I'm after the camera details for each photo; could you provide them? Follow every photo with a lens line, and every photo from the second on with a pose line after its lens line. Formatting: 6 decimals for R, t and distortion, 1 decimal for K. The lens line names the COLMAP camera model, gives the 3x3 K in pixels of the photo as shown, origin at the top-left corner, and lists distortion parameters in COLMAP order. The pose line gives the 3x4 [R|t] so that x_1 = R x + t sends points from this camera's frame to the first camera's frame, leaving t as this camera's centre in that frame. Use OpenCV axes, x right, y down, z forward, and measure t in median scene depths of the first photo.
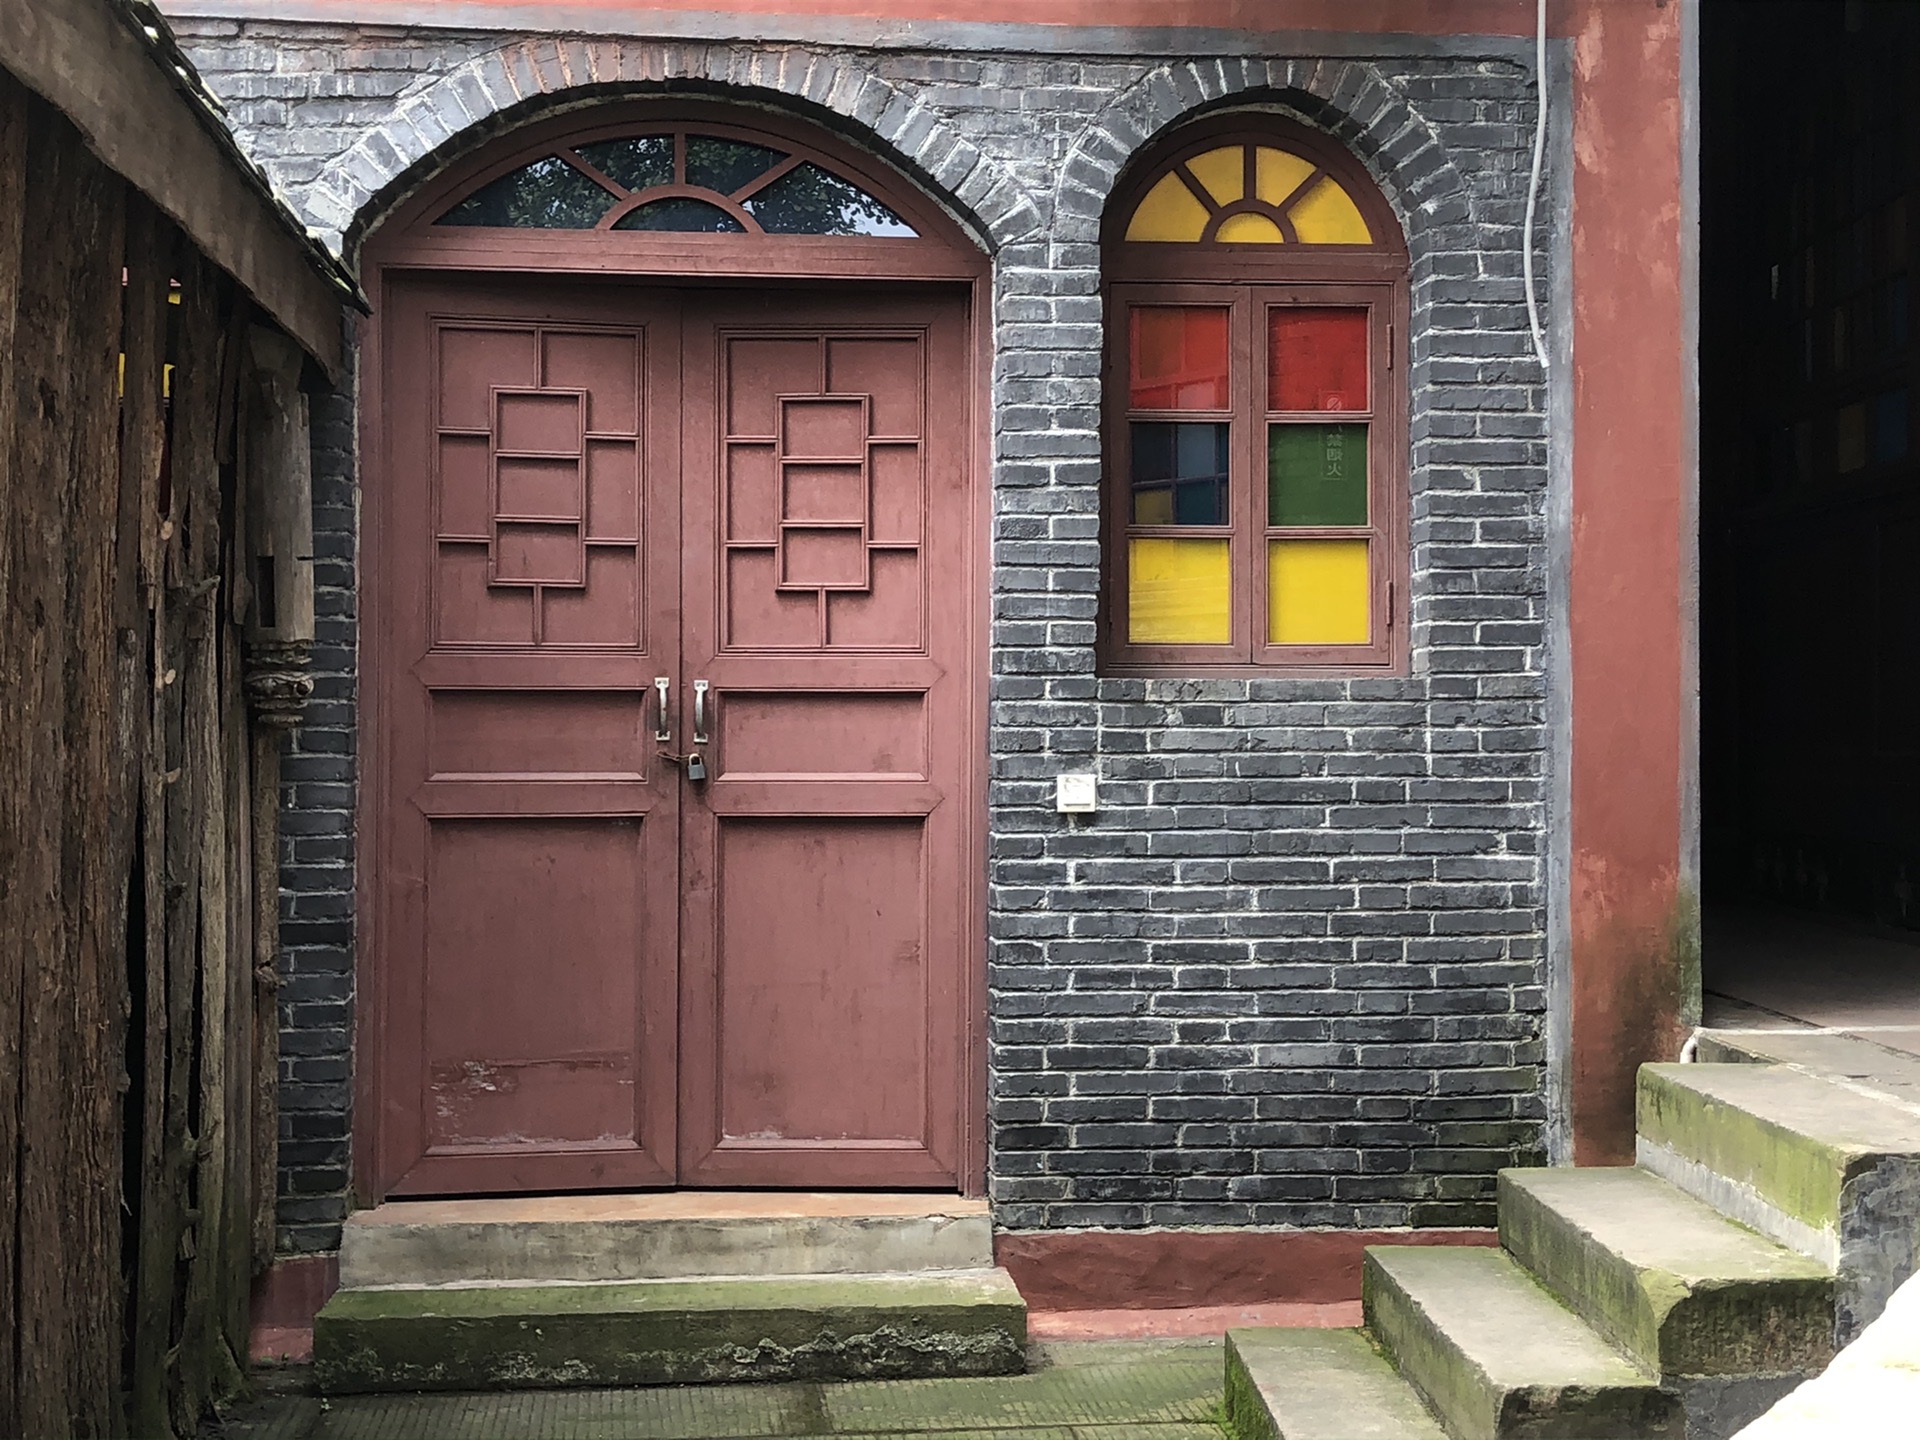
lens RADIAL K [[2714.9, 0, 962.5], [0, 2714.9, 721.5], [0, 0, 1]] dist [0.135200, 0.000000]
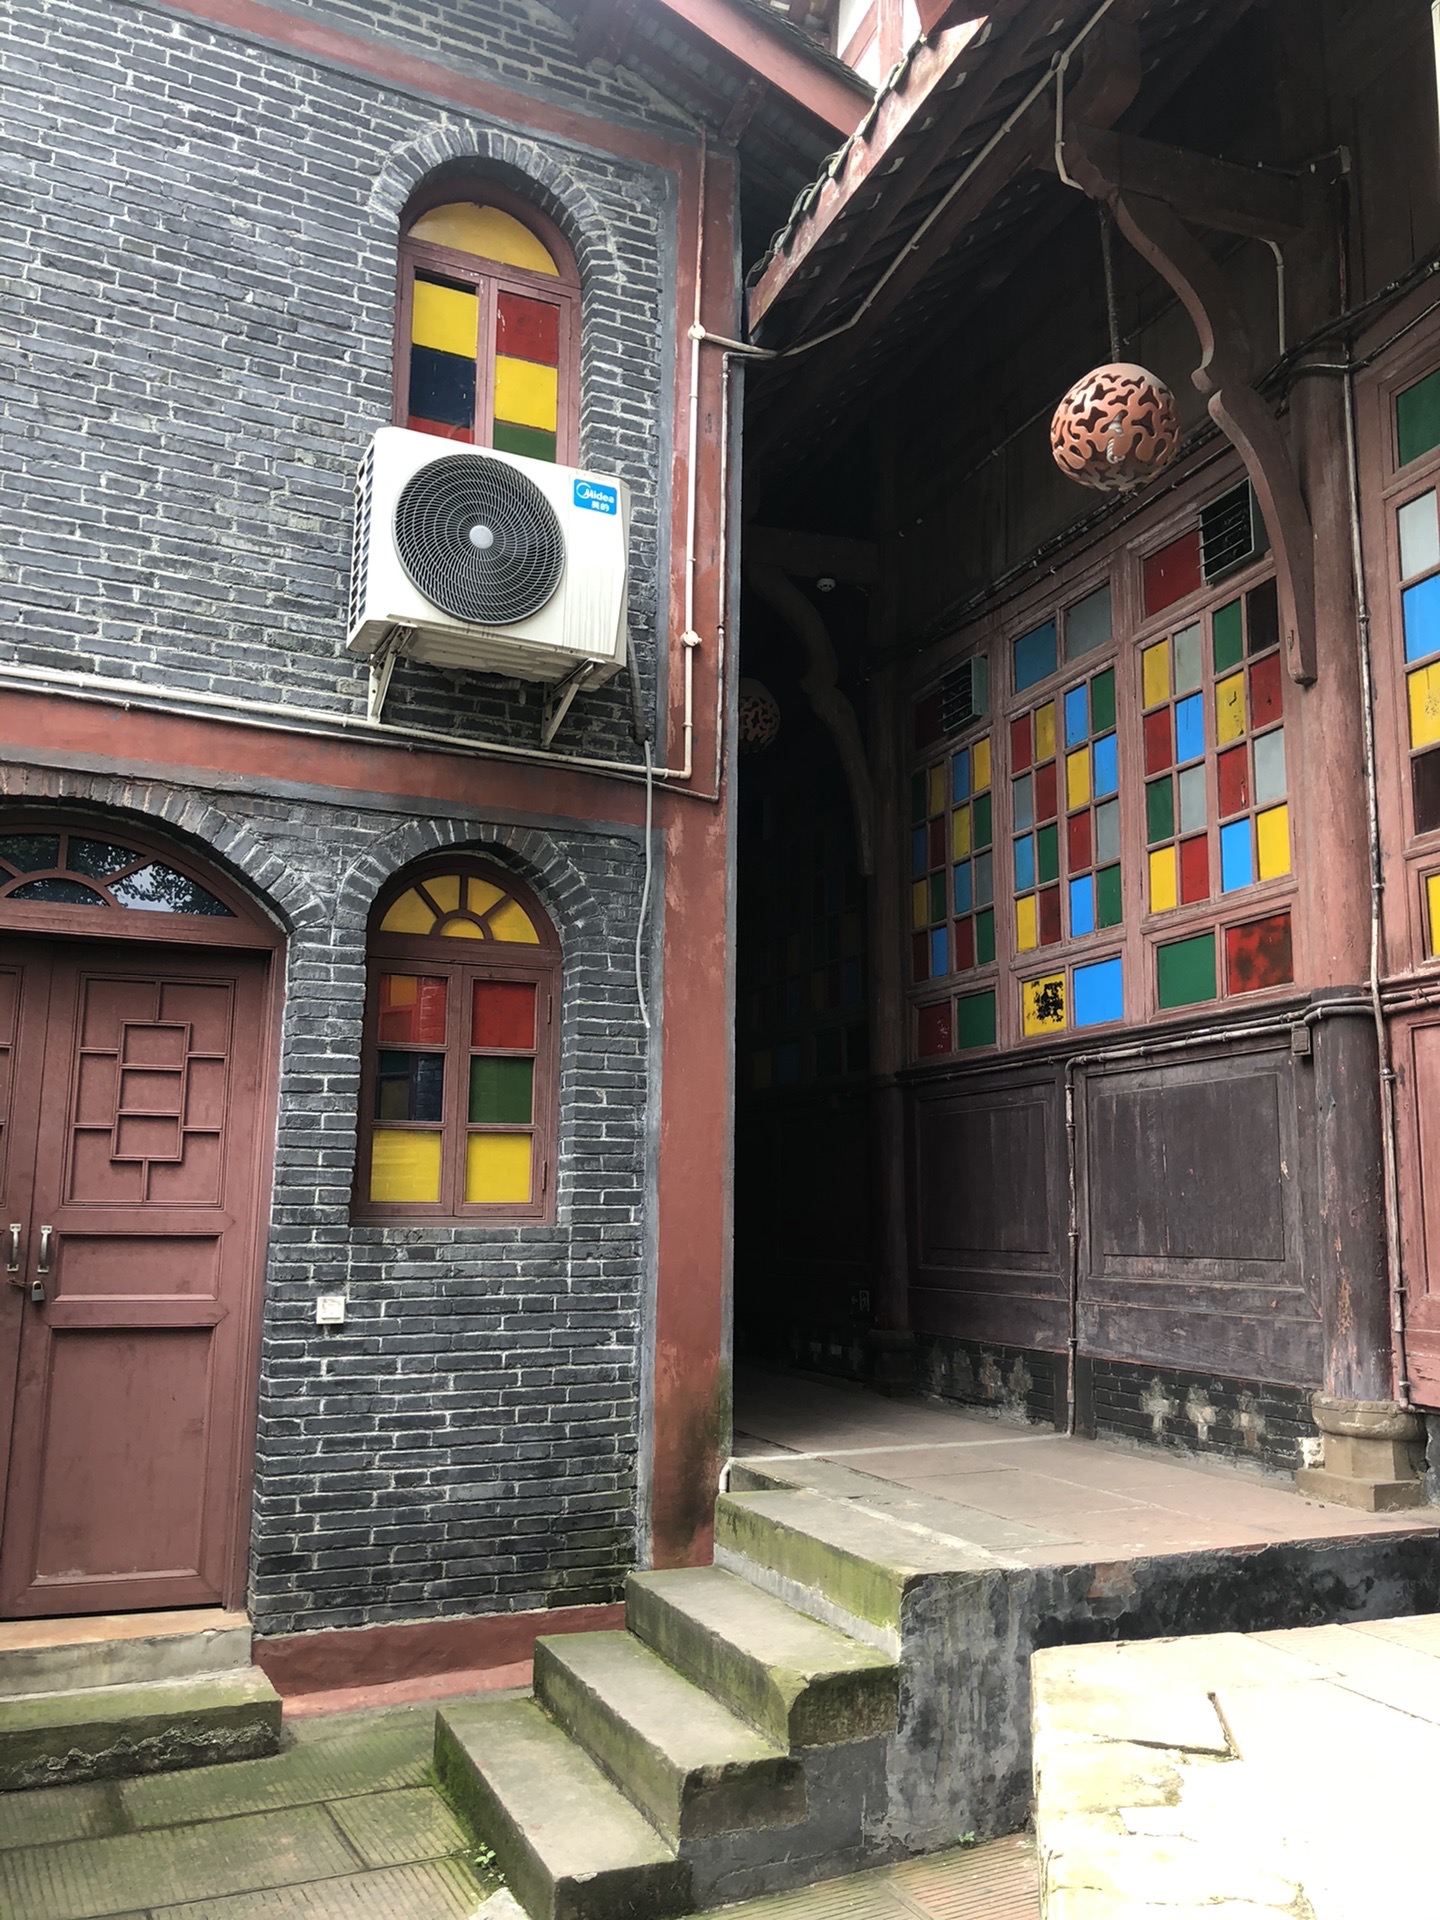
lens RADIAL K [[1575.4, 0, 719.2], [0, 1575.4, 950.6], [0, 0, 1]] dist [0.013464, -0.018606]
pose [[0.936902, 0.063433, 0.343790, -0.063176], [-0.008042, 0.987051, -0.160205, -0.028347], [-0.349500, 0.147332, 0.925280, 0.137580]]
